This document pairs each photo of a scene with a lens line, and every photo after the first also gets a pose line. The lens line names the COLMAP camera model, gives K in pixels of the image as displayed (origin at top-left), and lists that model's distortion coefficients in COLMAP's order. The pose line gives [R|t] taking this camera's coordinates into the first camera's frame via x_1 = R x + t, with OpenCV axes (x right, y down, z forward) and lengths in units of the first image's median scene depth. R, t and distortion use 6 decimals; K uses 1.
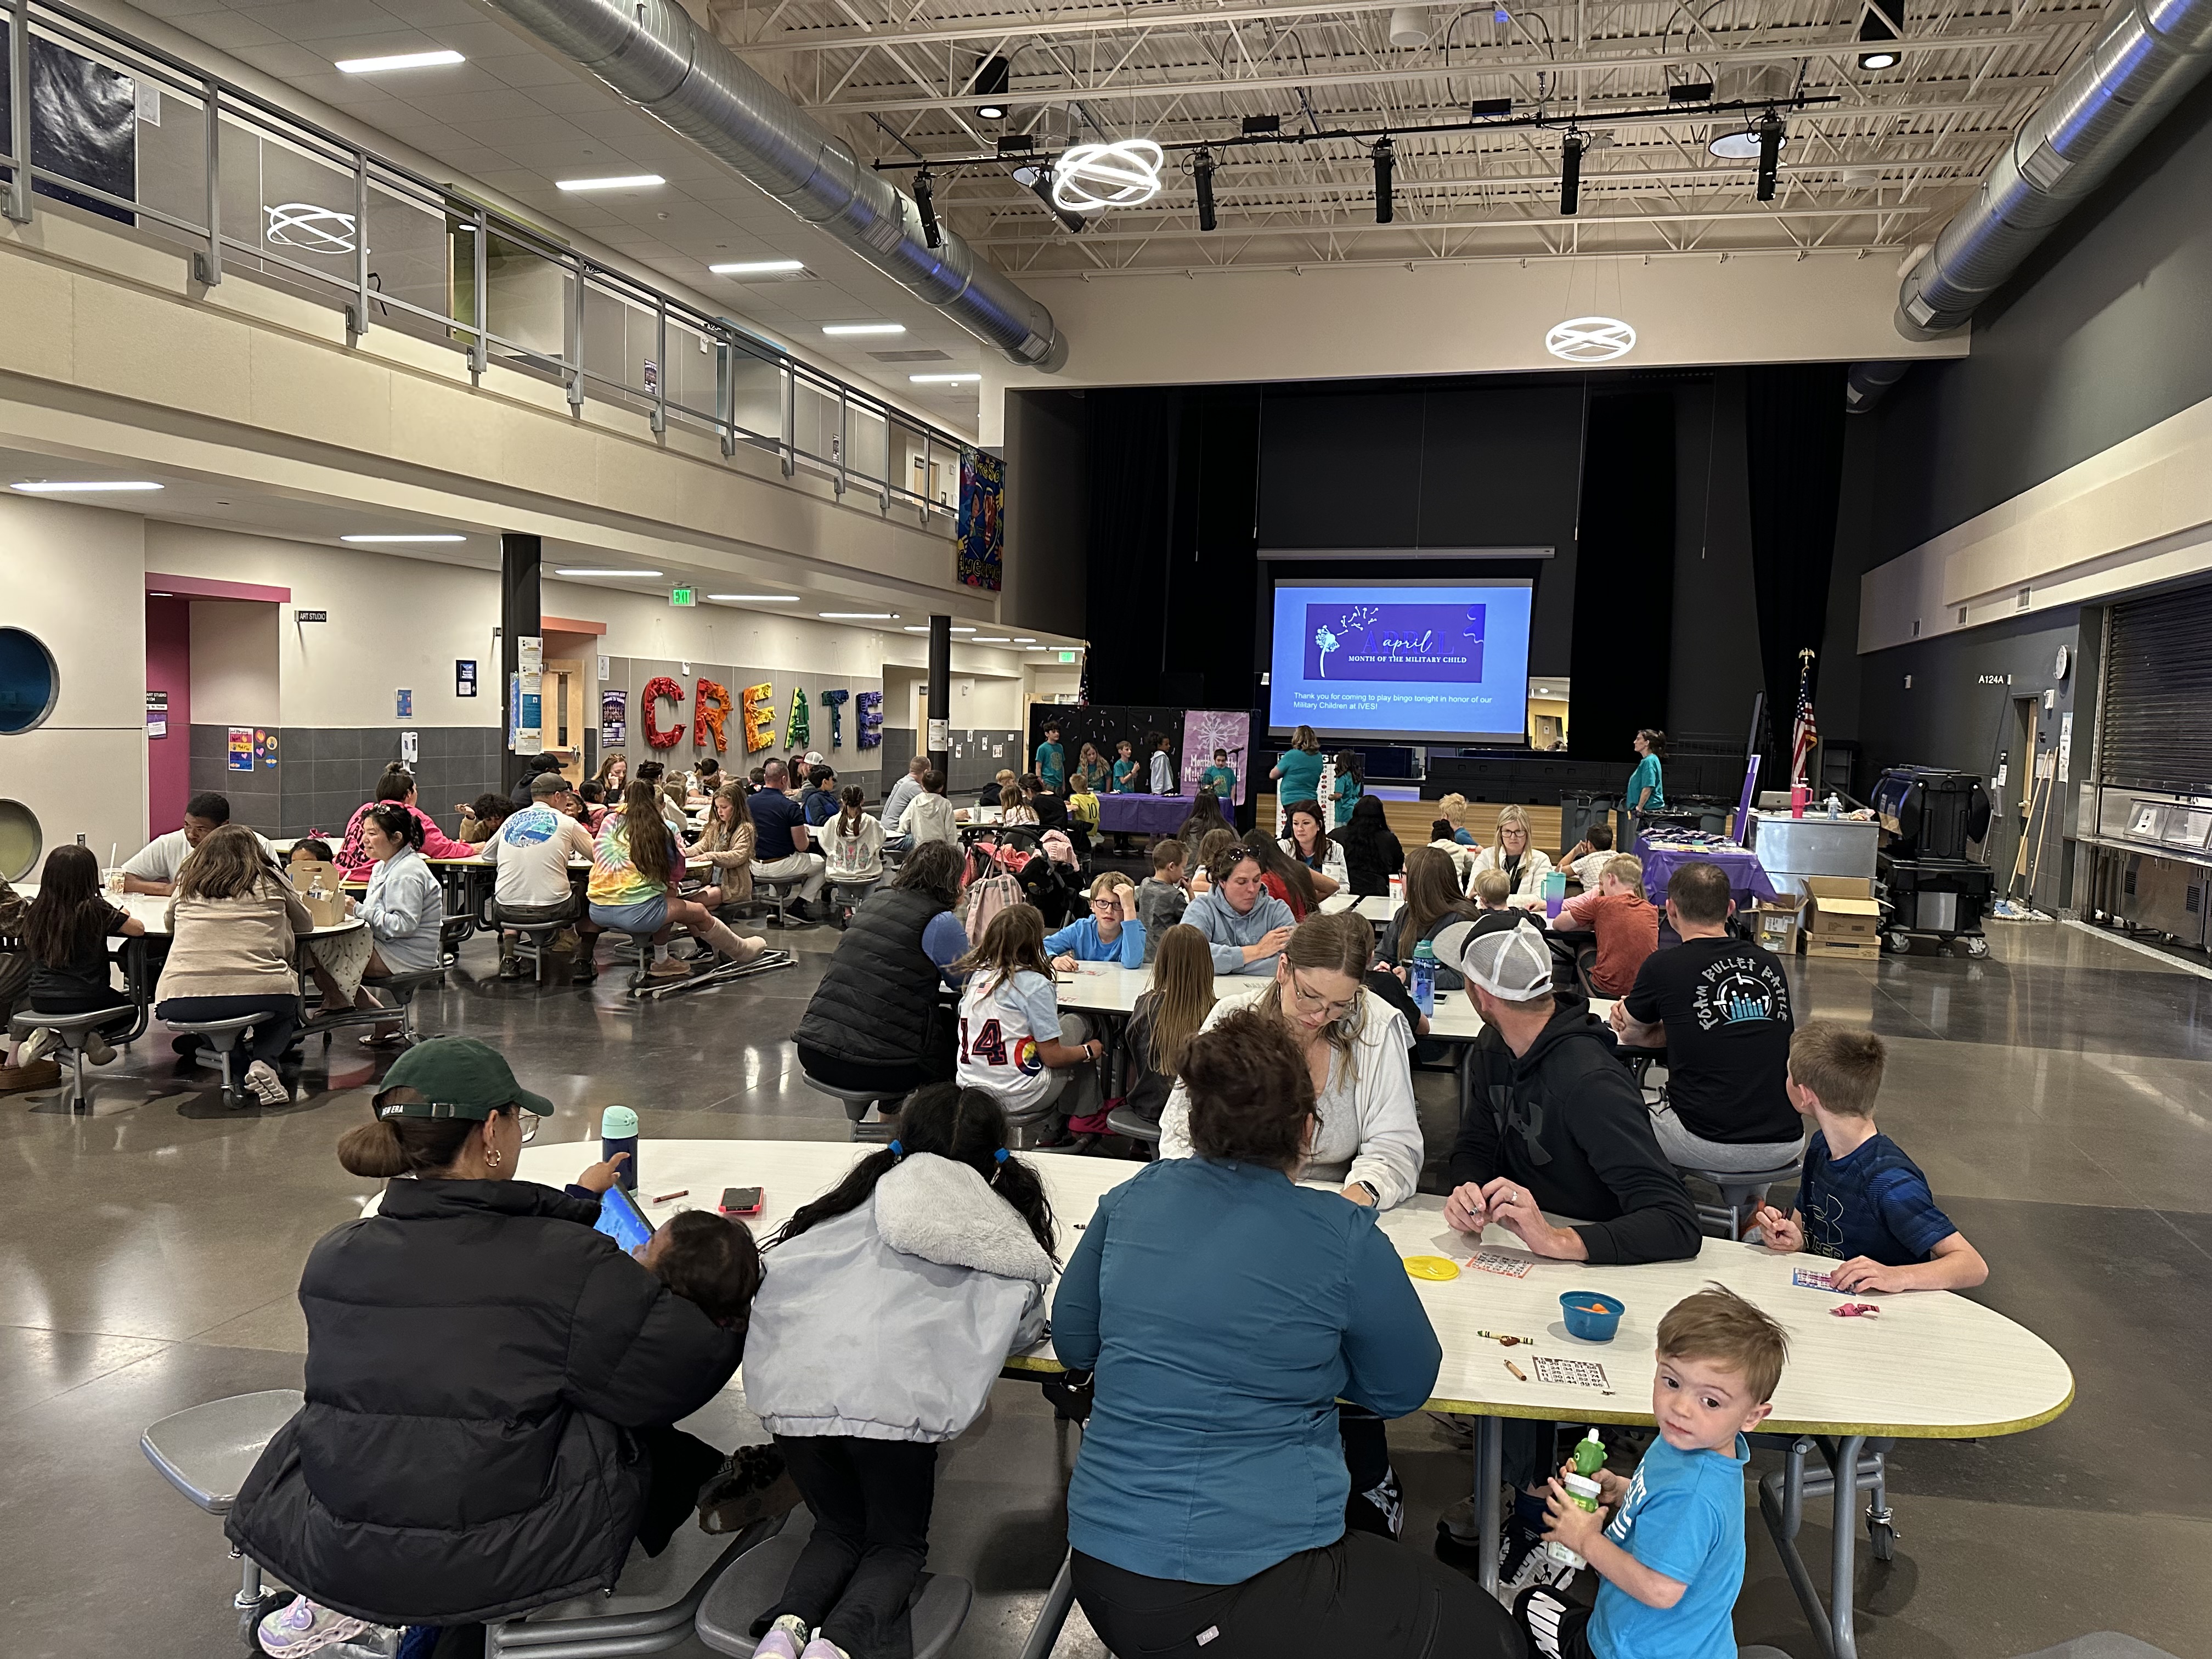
lens RADIAL K [[1558.0, 0, 1108.1], [0, 1558.0, 838.0], [0, 0, 1]] dist [-0.013216, -0.017832]
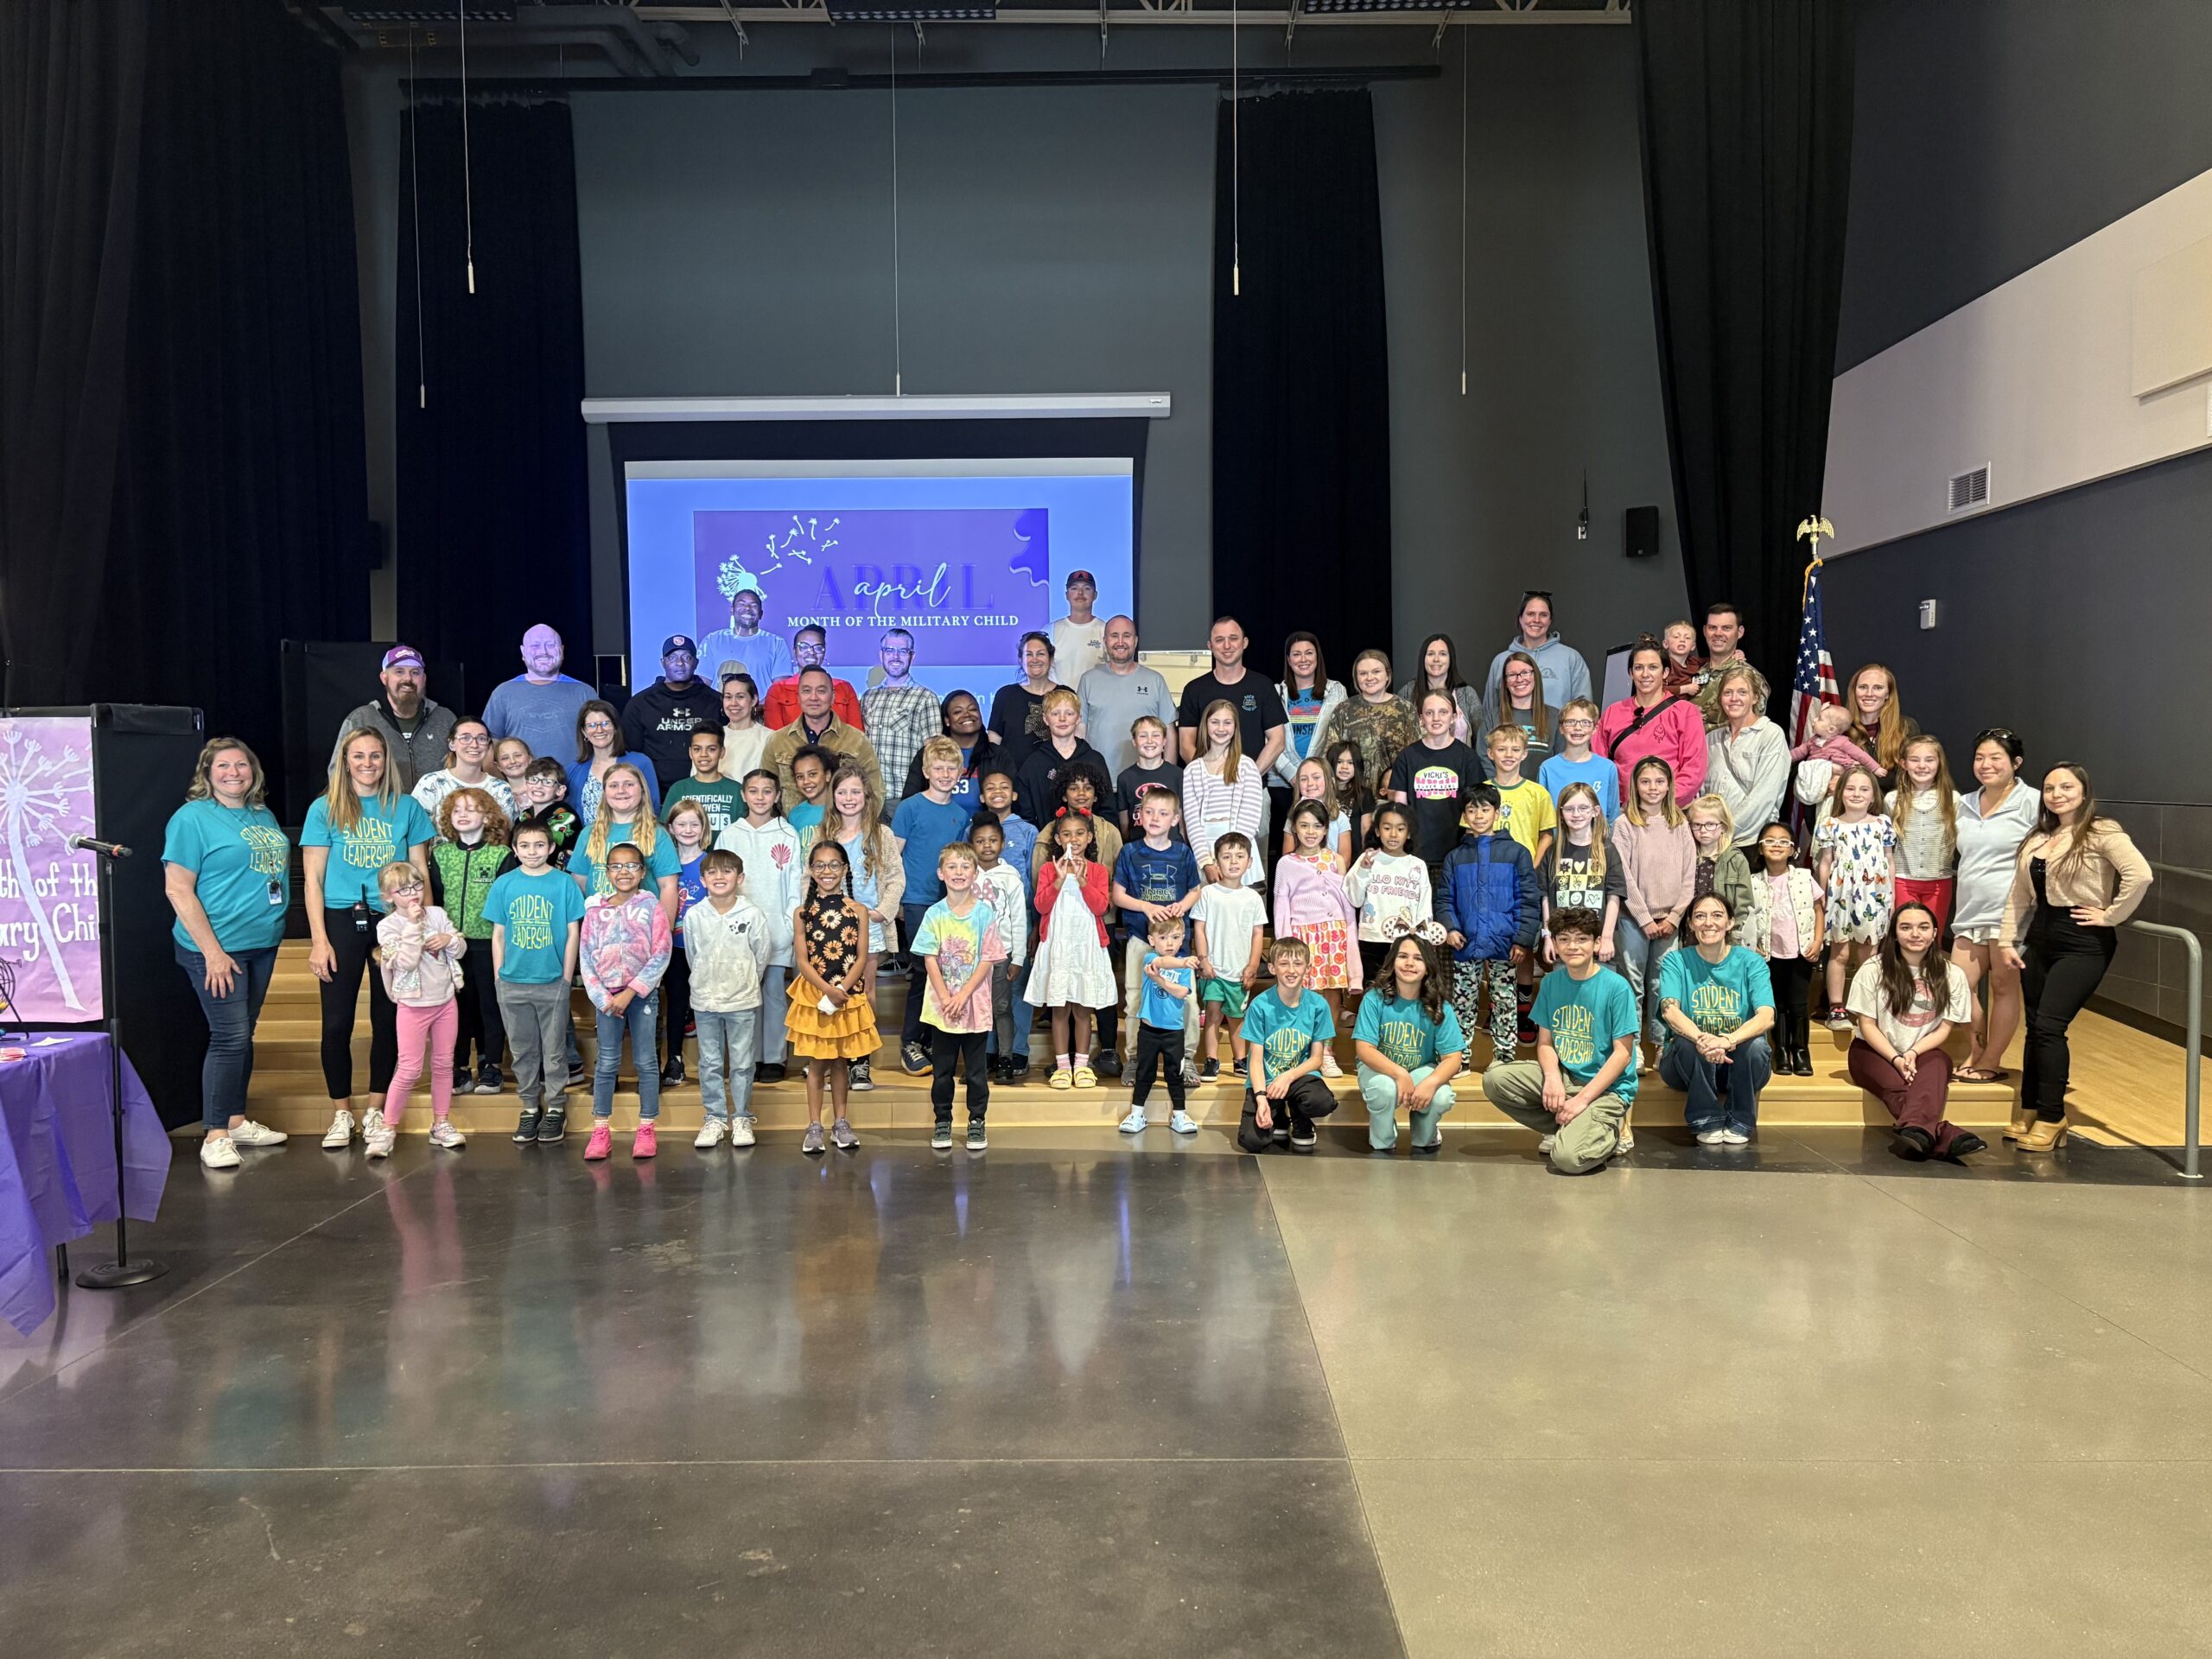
lens RADIAL K [[1674.0, 0, 1108.9], [0, 1674.0, 832.8], [0, 0, 1]] dist [-0.003921, -0.001090]
pose [[0.959559, -0.049801, 0.277068, 0.128326], [0.057694, 0.998126, -0.020405, -0.037532], [-0.275533, 0.035565, 0.960634, 0.578276]]
